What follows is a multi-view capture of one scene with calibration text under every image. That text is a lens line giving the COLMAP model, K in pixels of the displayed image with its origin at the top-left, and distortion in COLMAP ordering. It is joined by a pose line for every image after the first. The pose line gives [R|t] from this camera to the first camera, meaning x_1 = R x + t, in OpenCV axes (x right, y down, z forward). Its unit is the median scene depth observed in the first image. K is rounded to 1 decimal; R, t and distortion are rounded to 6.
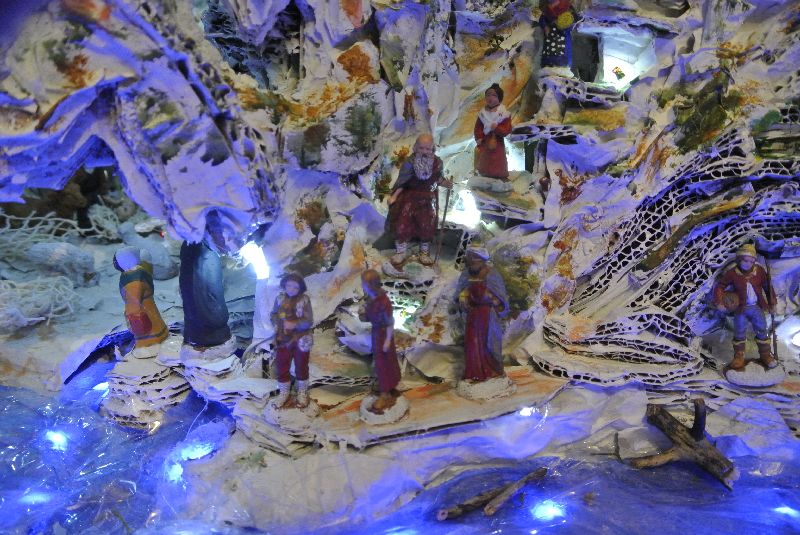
lens RADIAL K [[626.0, 0, 398.7], [0, 626.0, 266.2], [0, 0, 1]] dist [-0.085523, 0.020695]
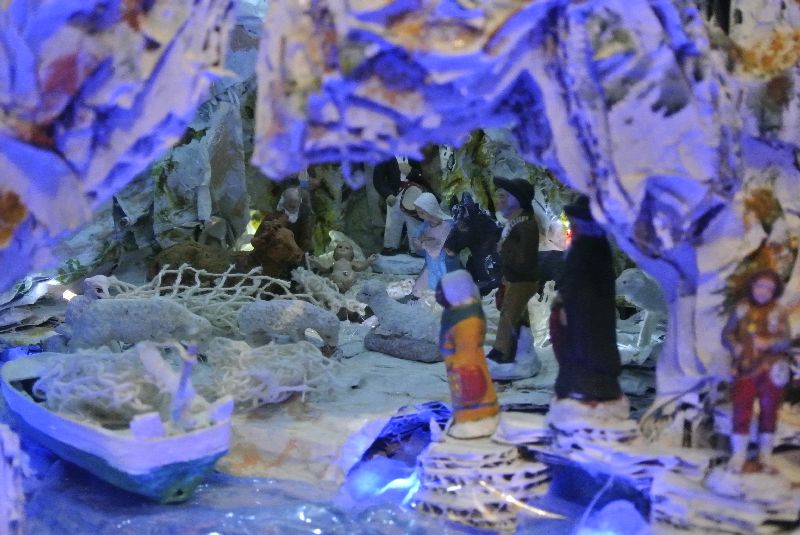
lens RADIAL K [[1078.3, 0, 401.0], [0, 1078.3, 269.9], [0, 0, 1]] dist [-0.067616, 0.000000]
pose [[0.989744, -0.006815, -0.142693, -0.397259], [-0.023758, 0.977099, -0.211457, 0.273209], [0.140866, 0.212678, 0.966915, -0.228483]]
